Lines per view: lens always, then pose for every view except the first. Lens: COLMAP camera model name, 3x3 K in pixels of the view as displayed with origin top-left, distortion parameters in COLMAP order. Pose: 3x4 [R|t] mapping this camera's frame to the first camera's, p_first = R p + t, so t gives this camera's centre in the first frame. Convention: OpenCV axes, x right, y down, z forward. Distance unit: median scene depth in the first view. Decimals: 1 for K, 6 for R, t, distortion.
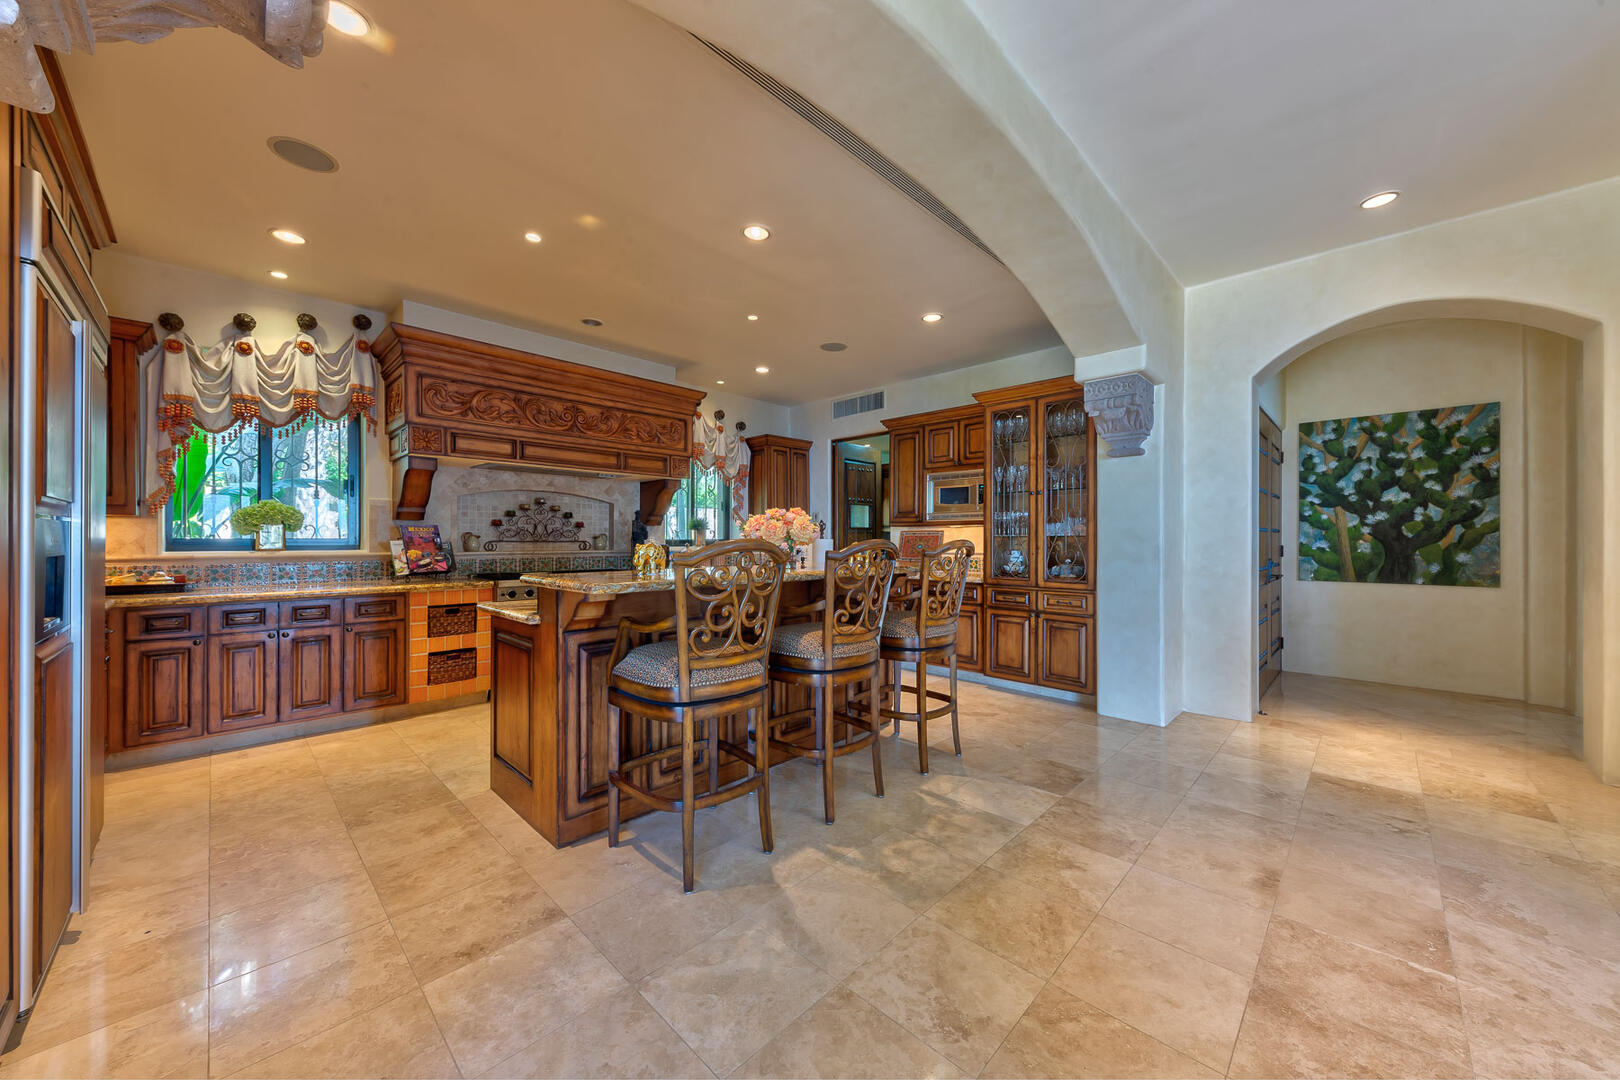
lens RADIAL K [[575.0, 0, 810.0], [0, 575.0, 540.0], [0, 0, 1]] dist [0.006308, -0.000081]
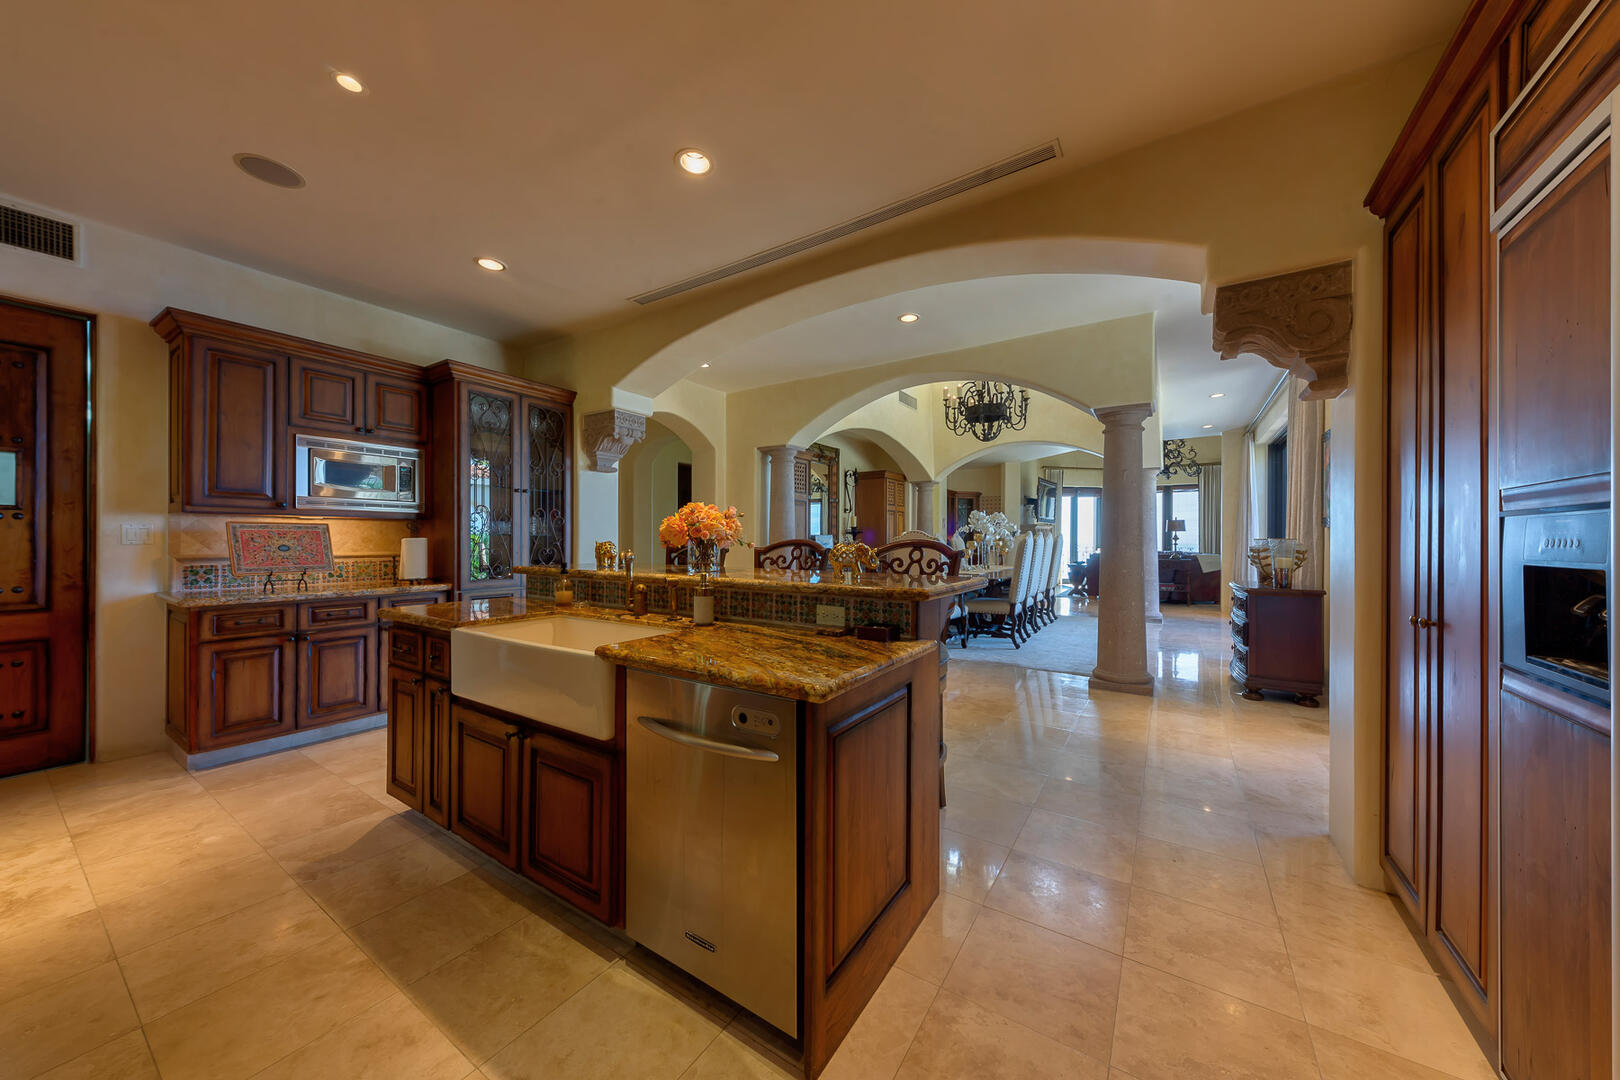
lens RADIAL K [[552.1, 0, 810.0], [0, 552.1, 540.0], [0, 0, 1]] dist [0.002015, -0.000040]
pose [[-0.187988, 0.001248, 0.982171, -0.638265], [-0.002854, 0.999994, -0.001817, 0.002785], [-0.982167, -0.003145, -0.187983, 0.706072]]
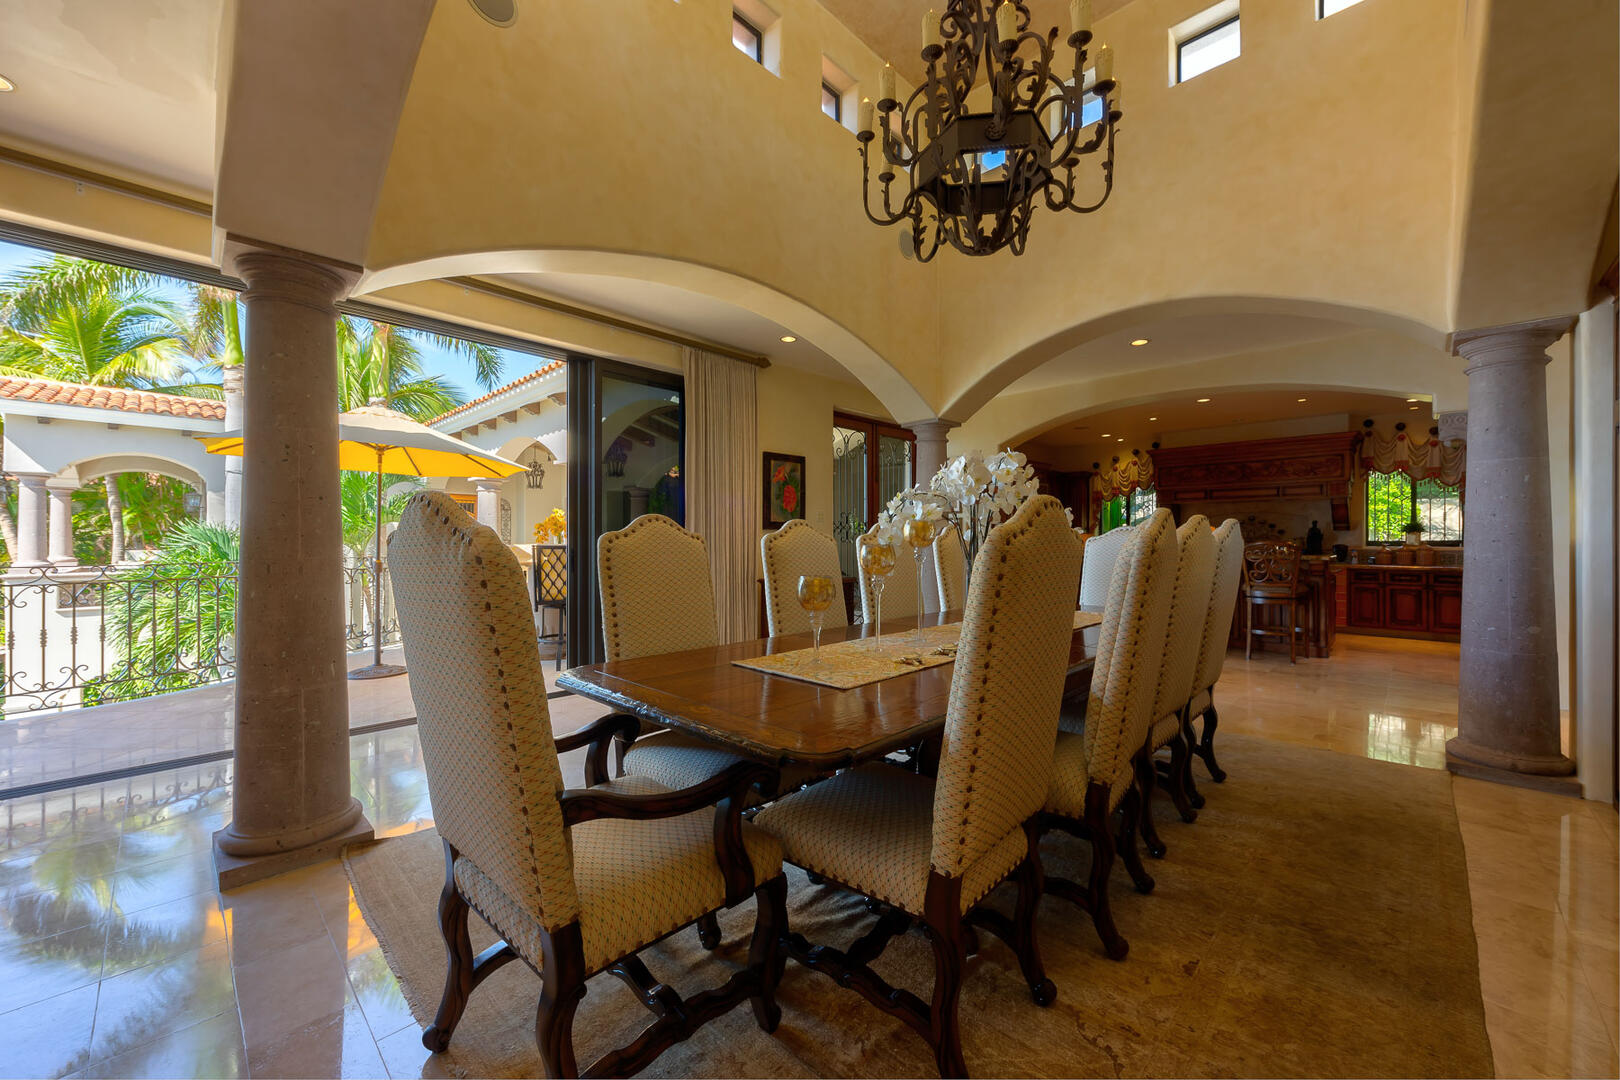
lens RADIAL K [[618.4, 0, 810.0], [0, 618.4, 540.0], [0, 0, 1]] dist [0.010345, -0.000104]
pose [[0.006947, -0.003089, -0.999971, 1.598026], [-0.000031, 0.999995, -0.003090, 0.002548], [0.999976, 0.000053, 0.006947, -0.360920]]
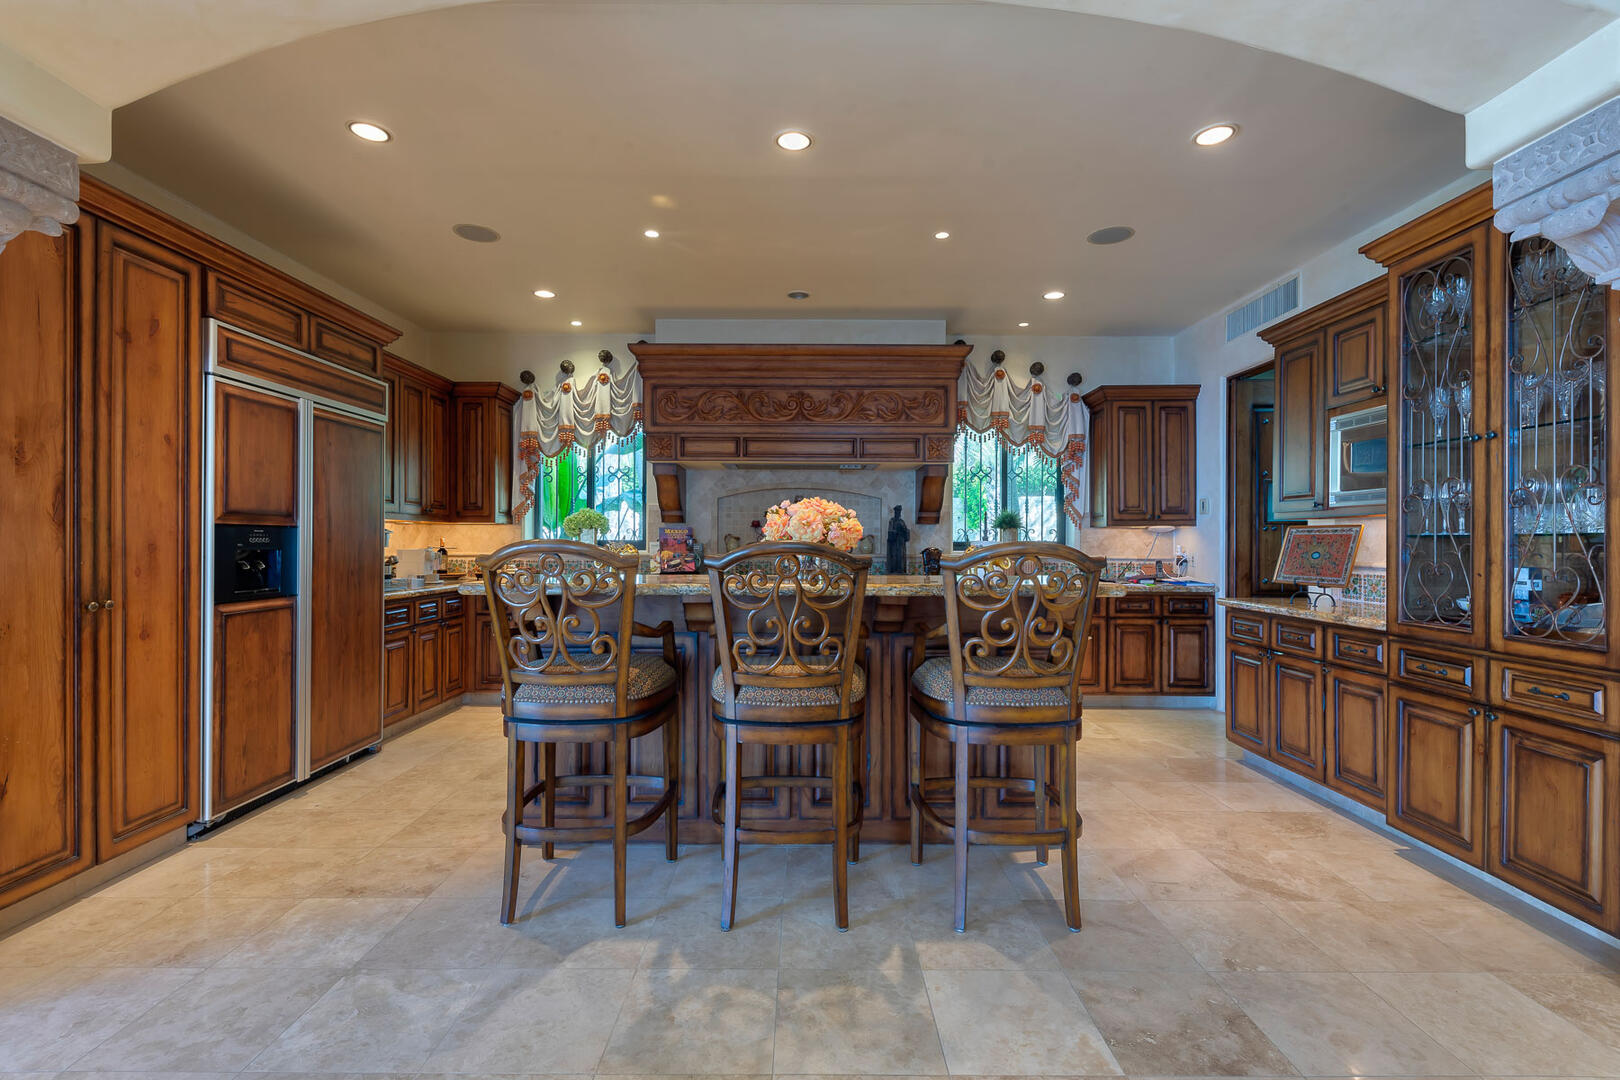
lens RADIAL K [[723.2, 0, 810.0], [0, 723.2, 540.0], [0, 0, 1]] dist [0.005293, 0.000289]
pose [[0.698435, -0.000349, -0.715673, 0.438754], [-0.002846, 0.999991, -0.003264, 0.000801], [0.715668, 0.004316, 0.698428, 0.247427]]
